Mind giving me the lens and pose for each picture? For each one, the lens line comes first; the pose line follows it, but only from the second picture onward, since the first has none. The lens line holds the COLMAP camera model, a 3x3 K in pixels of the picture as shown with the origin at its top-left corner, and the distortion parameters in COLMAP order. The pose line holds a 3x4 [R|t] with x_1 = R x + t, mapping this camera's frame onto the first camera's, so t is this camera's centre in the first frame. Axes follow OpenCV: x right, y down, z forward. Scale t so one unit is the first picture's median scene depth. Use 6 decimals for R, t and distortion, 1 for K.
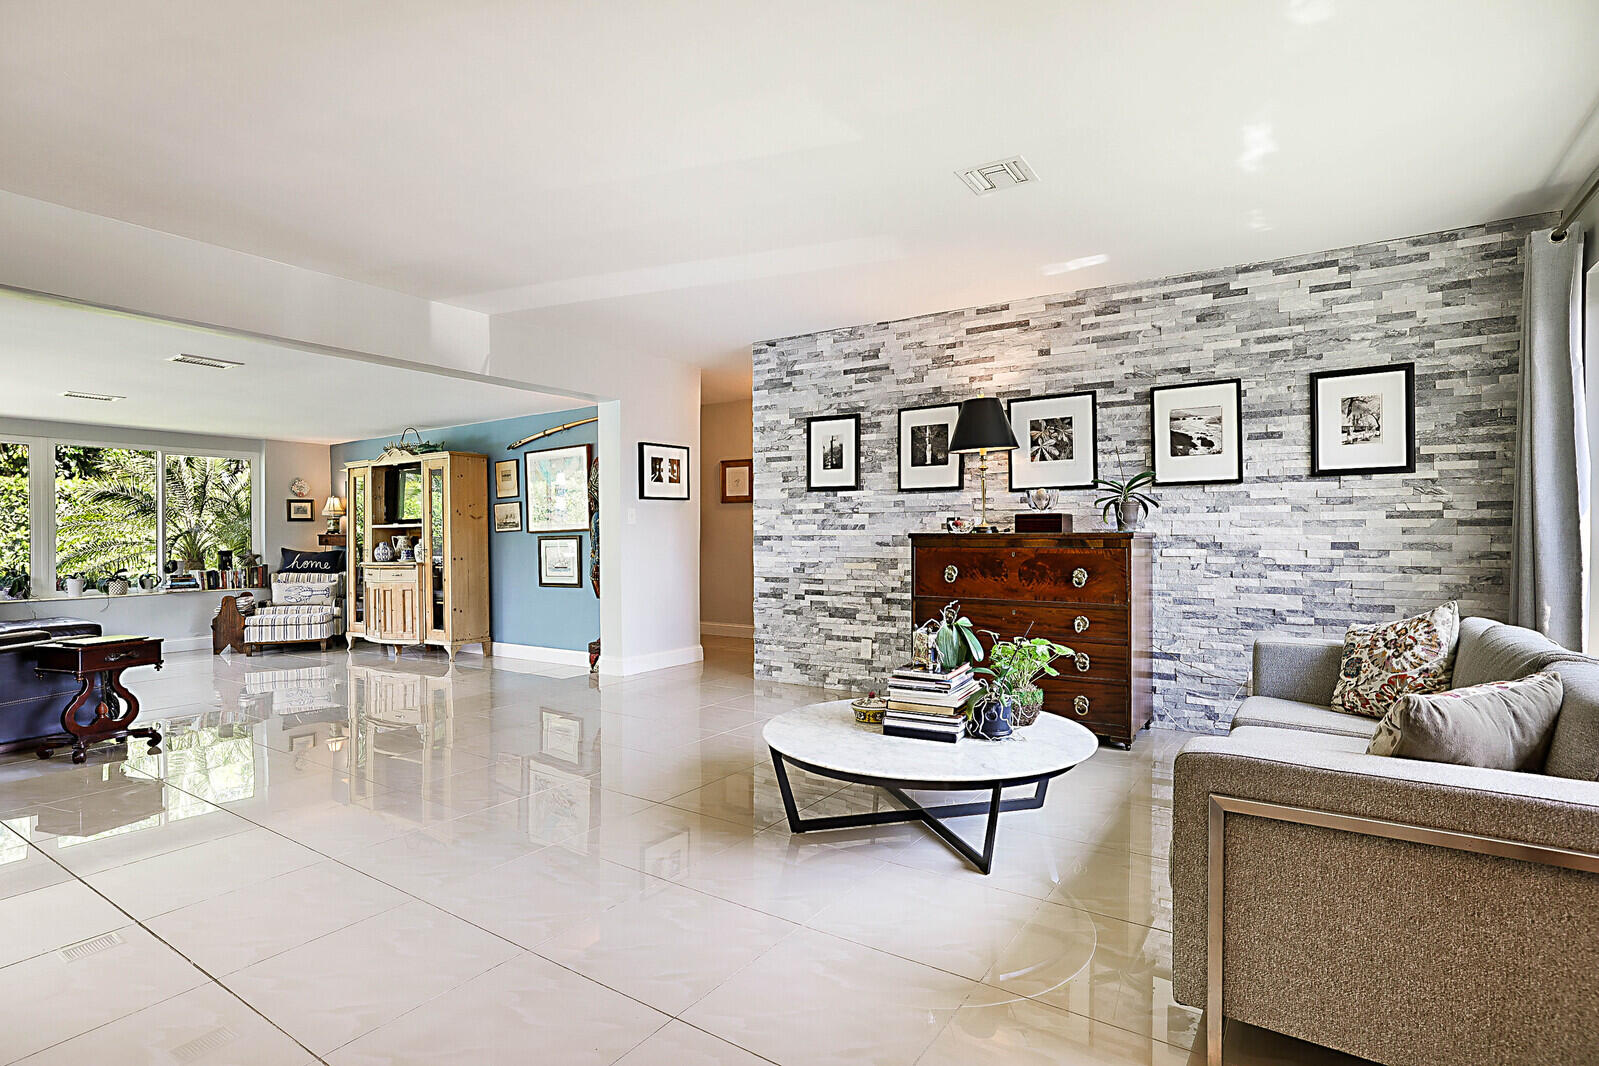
lens RADIAL K [[801.8, 0, 790.1], [0, 801.8, 541.7], [0, 0, 1]] dist [-0.034460, 0.019317]
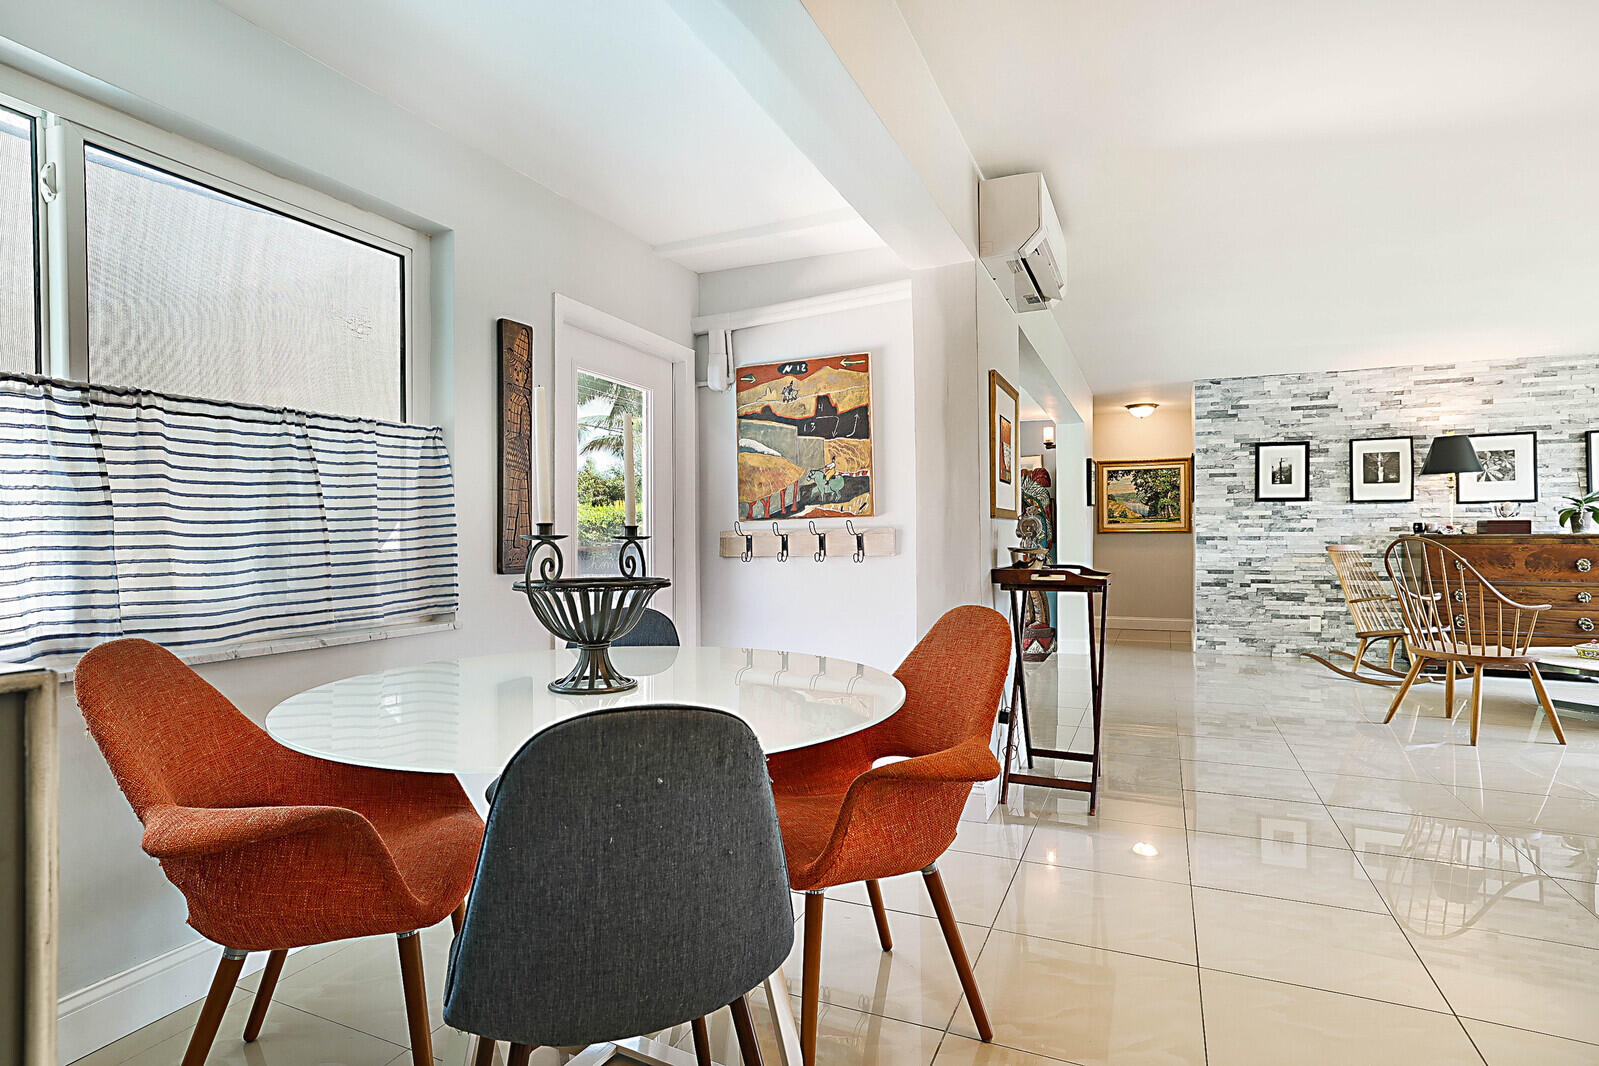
lens RADIAL K [[801.8, 0, 798.1], [0, 801.8, 540.9], [0, 0, 1]] dist [-0.034460, 0.019317]
pose [[0.987767, -0.000421, 0.155933, -0.894873], [0.001017, 0.999992, -0.003741, 0.003623], [-0.155931, 0.003854, 0.987760, -0.124643]]
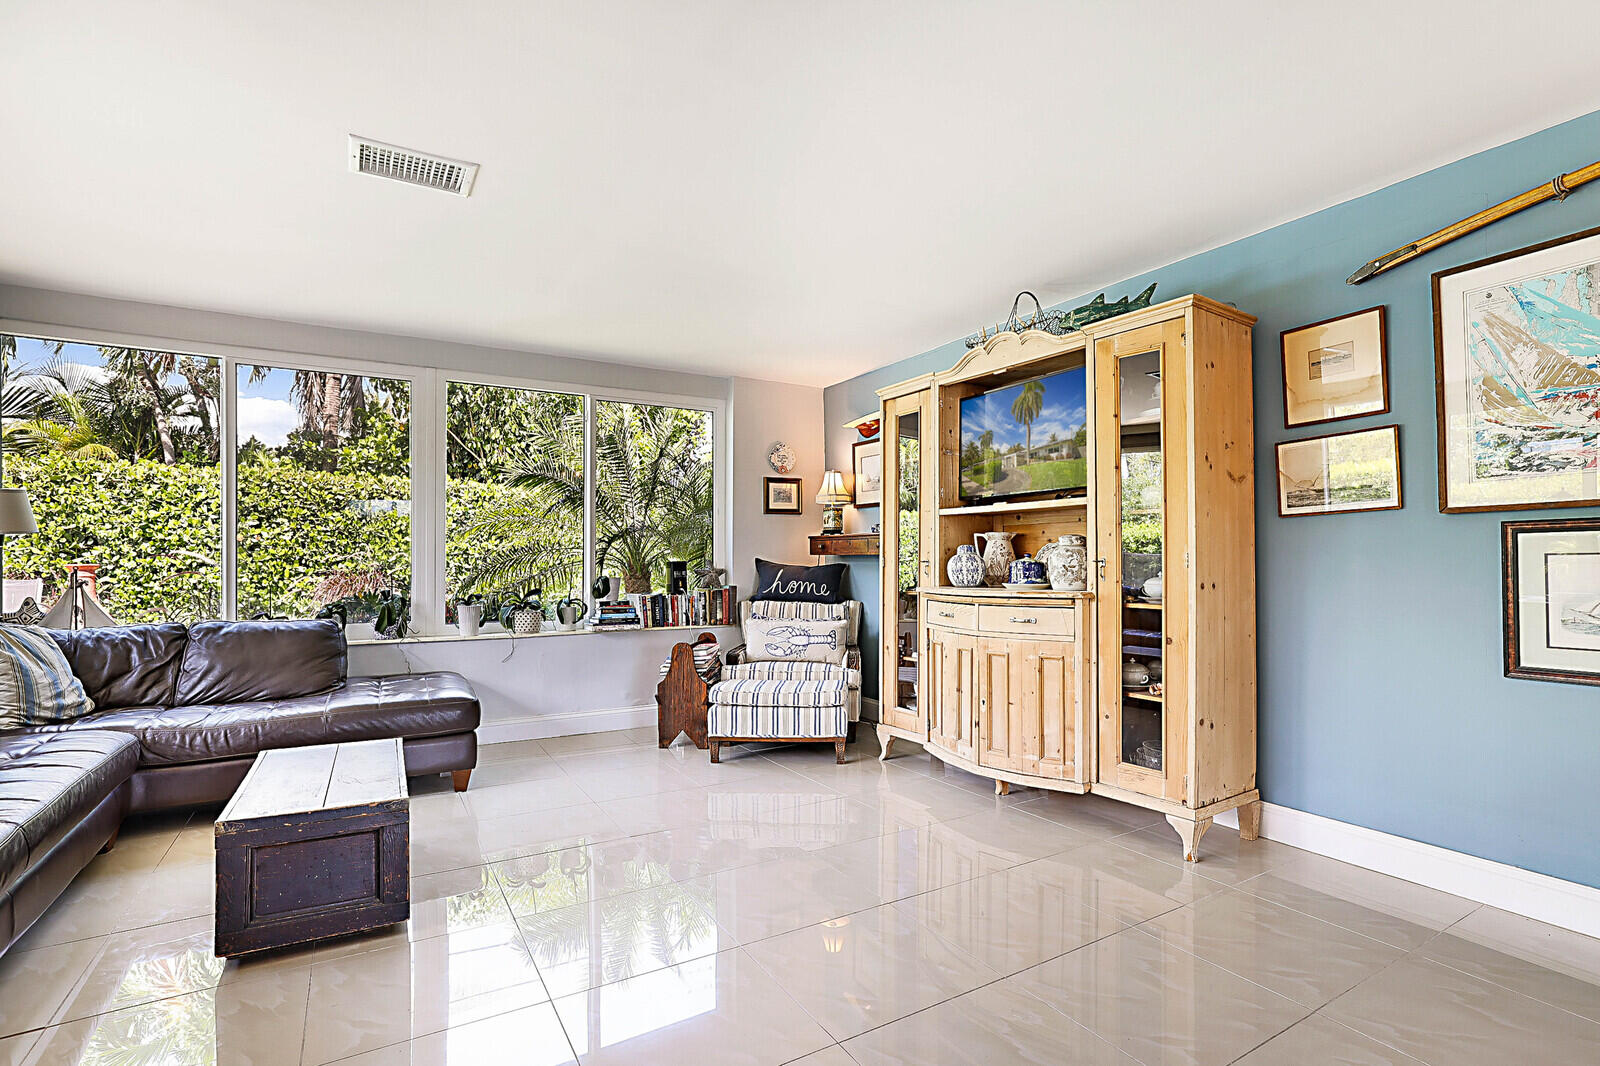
lens RADIAL K [[767.7, 0, 802.5], [0, 767.7, 548.5], [0, 0, 1]] dist [-0.020490, 0.003893]
pose [[0.900834, 0.000851, -0.434163, -0.594641], [-0.007870, 0.999866, -0.014367, 0.014289], [0.434093, 0.016359, 0.900720, 0.819235]]
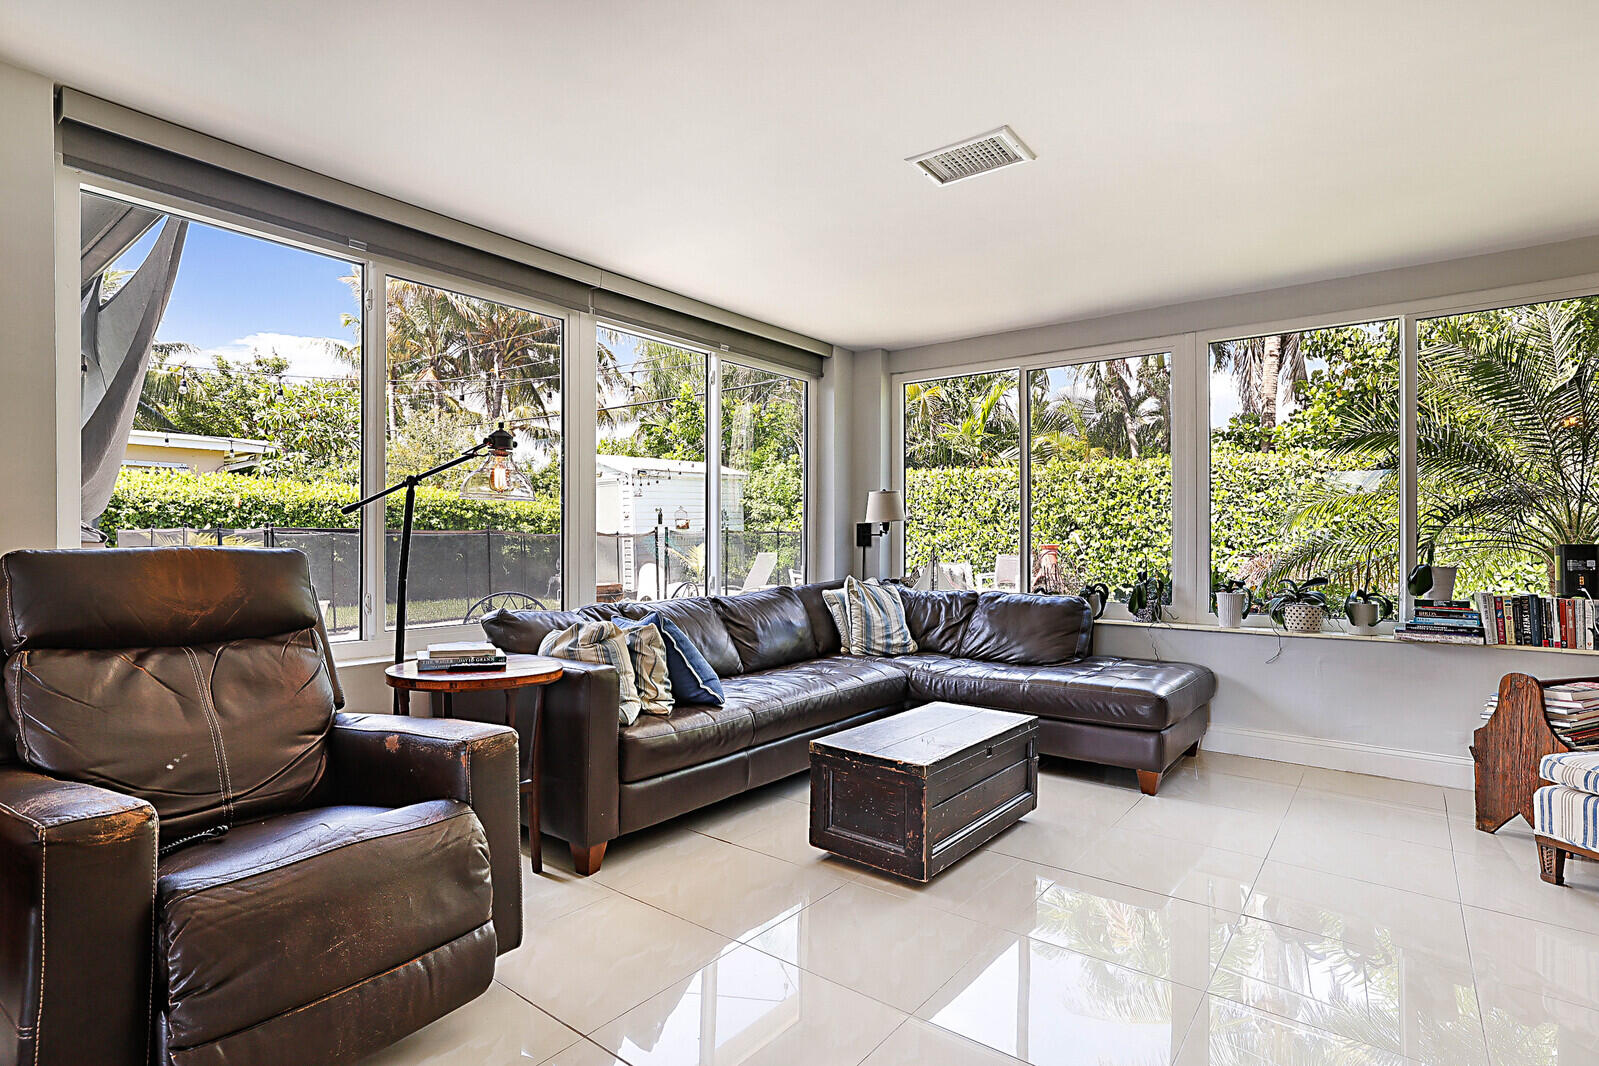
lens RADIAL K [[774.0, 0, 804.3], [0, 774.0, 533.5], [0, 0, 1]] dist [-0.023346, 0.004398]
pose [[-0.072099, -0.001853, -0.997396, -0.526184], [-0.006004, 0.999981, -0.001423, 0.014243], [0.997379, 0.005886, -0.072109, 1.054701]]
